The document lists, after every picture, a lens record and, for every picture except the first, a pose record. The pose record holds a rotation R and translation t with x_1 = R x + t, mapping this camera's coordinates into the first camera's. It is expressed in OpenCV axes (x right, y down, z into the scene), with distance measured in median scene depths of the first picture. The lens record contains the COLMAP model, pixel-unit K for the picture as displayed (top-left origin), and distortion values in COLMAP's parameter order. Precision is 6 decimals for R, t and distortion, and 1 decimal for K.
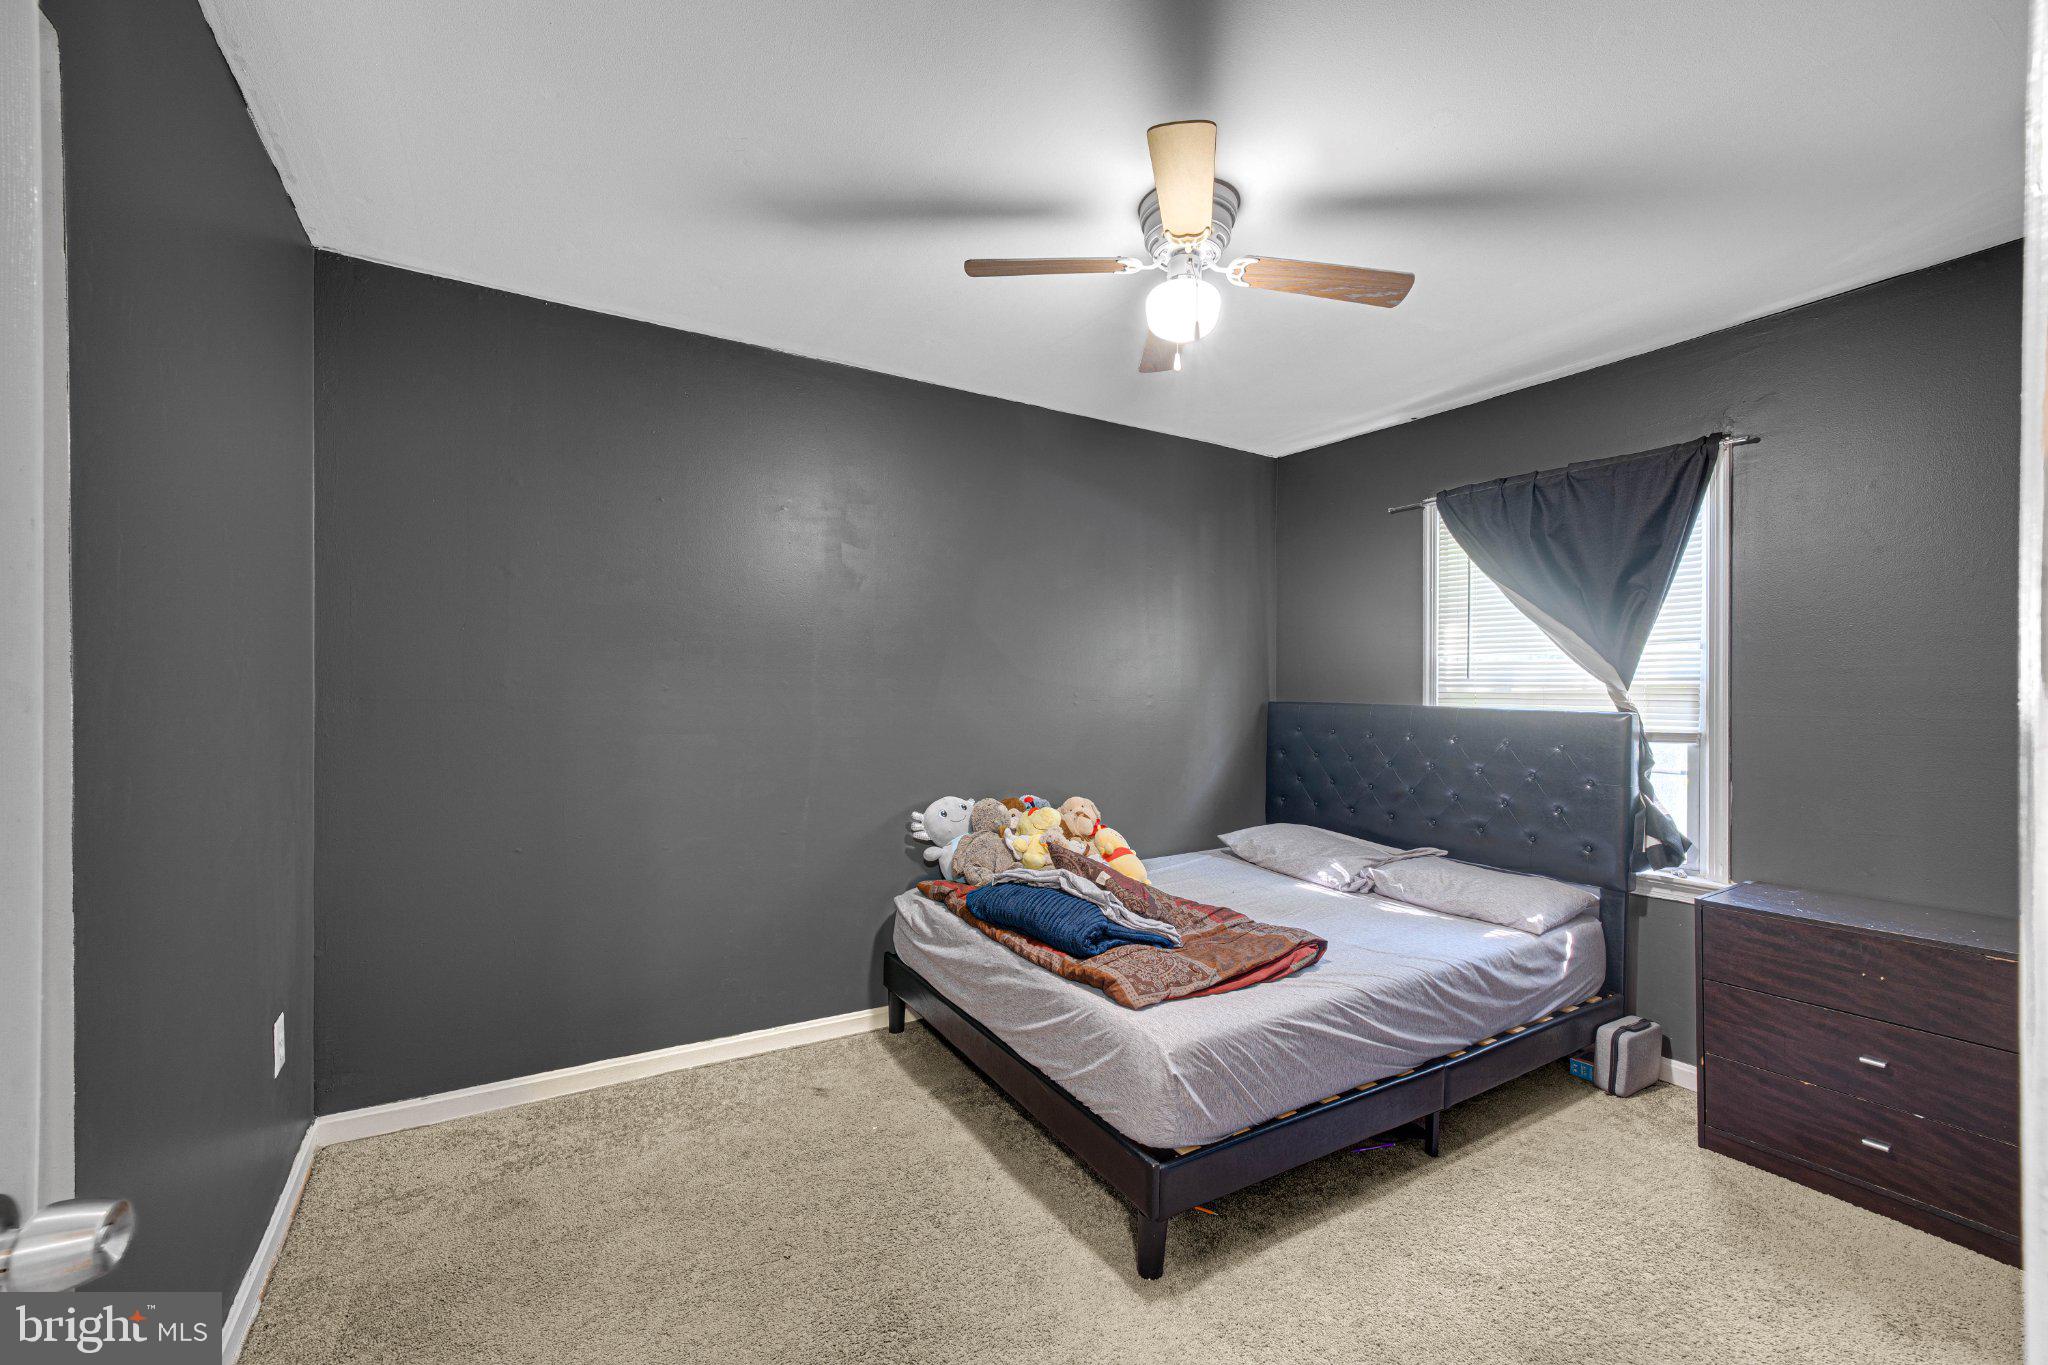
lens RADIAL K [[812.8, 0, 1012.0], [0, 812.8, 692.0], [0, 0, 1]] dist [-0.012307, 0.004870]
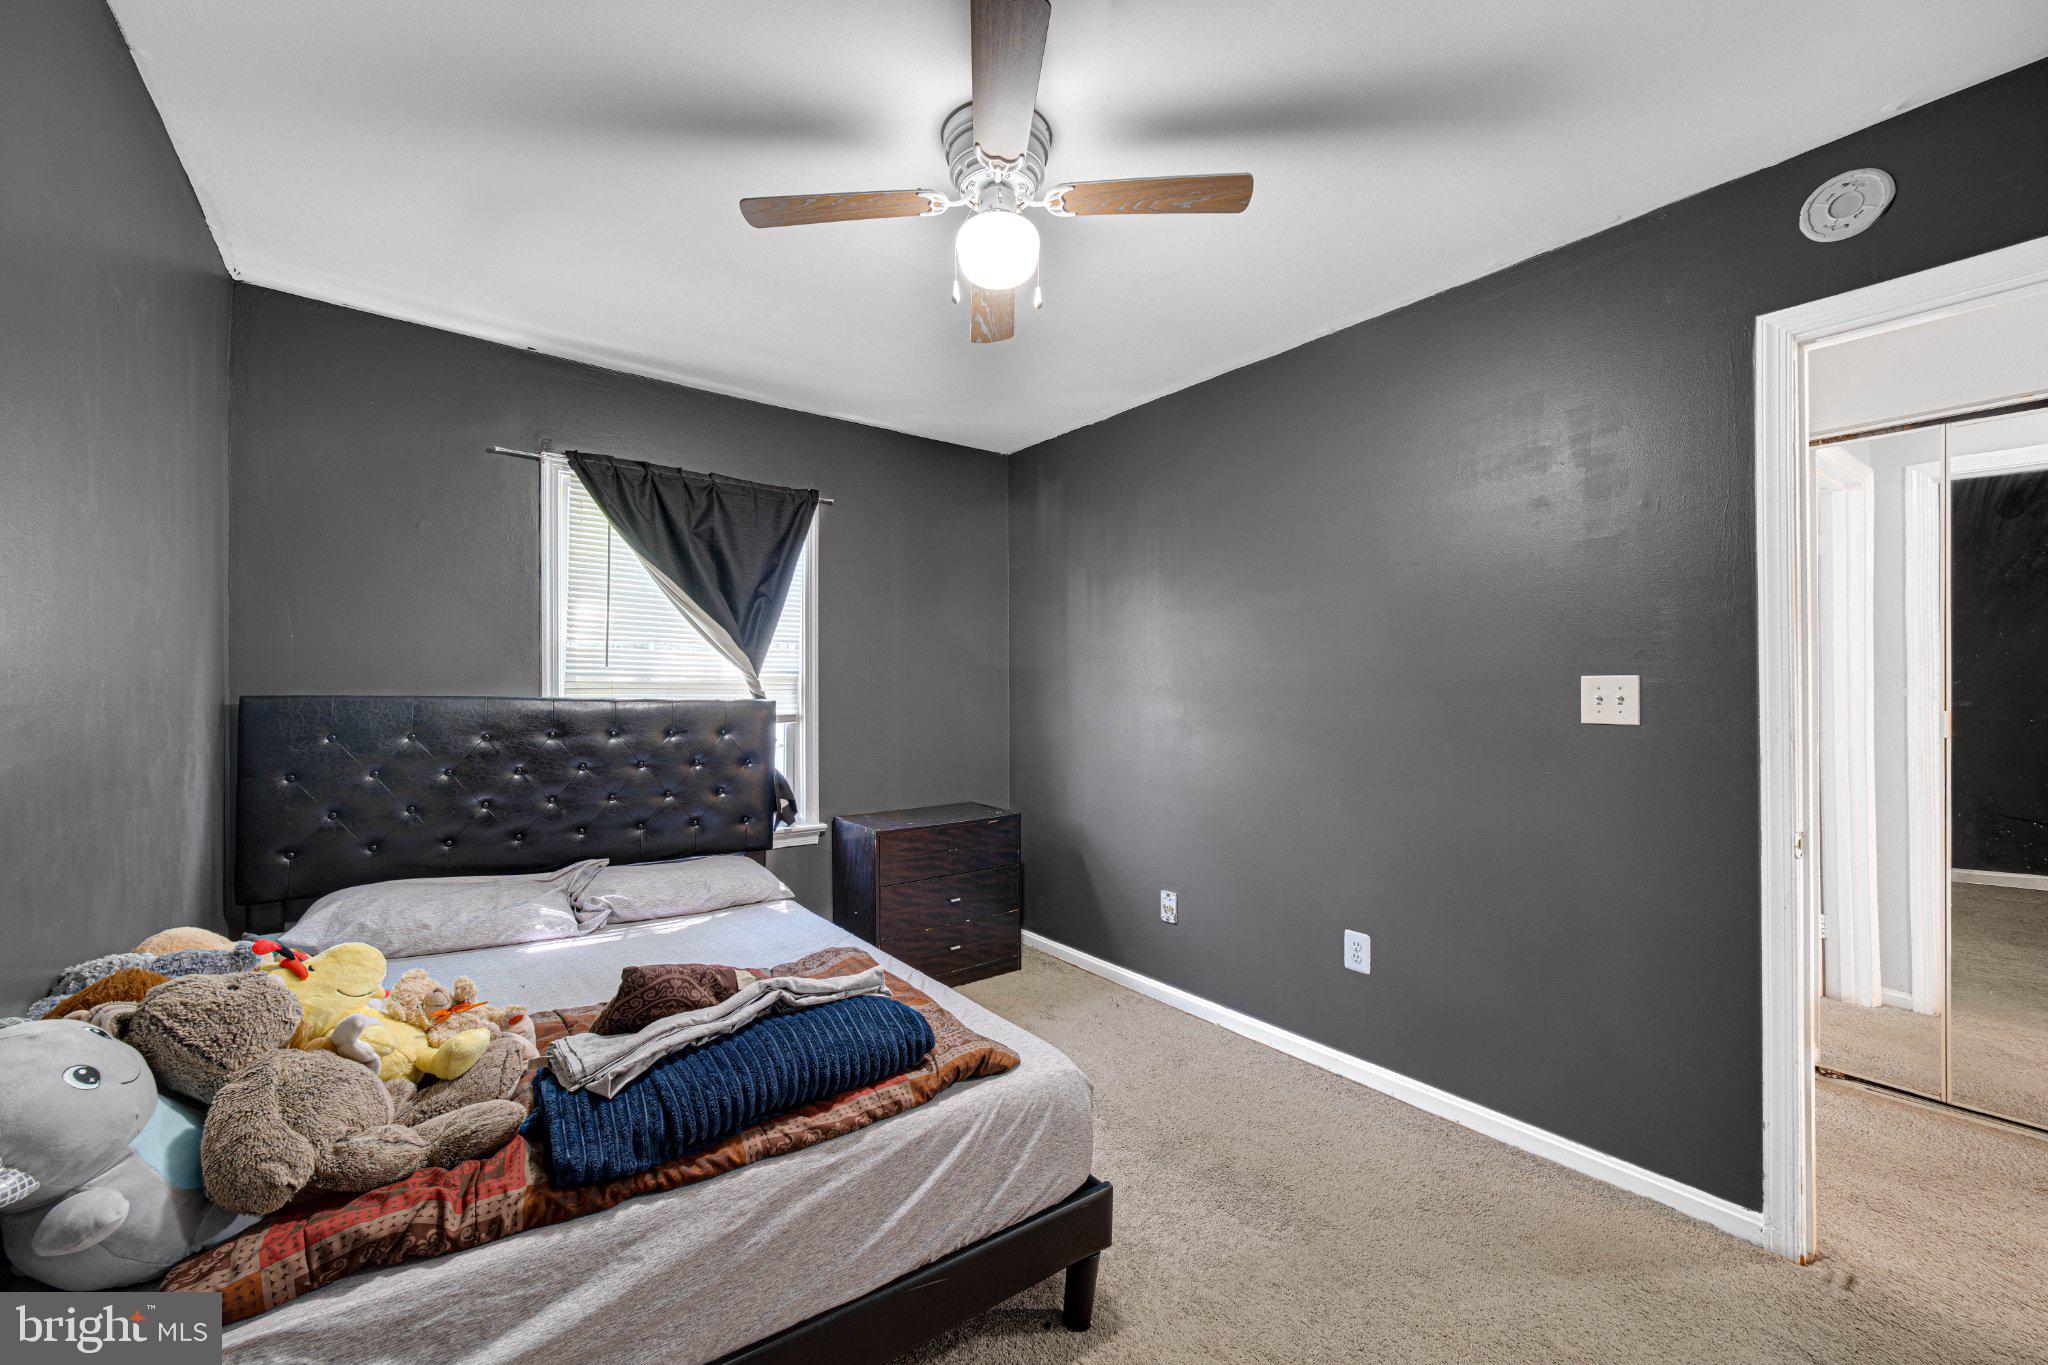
lens RADIAL K [[812.8, 0, 1013.4], [0, 812.8, 681.2], [0, 0, 1]] dist [-0.012307, 0.004870]
pose [[-0.101552, 0.002538, 0.994827, -0.535485], [-0.004269, 0.999986, -0.002987, 0.000827], [-0.994821, -0.004551, -0.101540, 0.863149]]
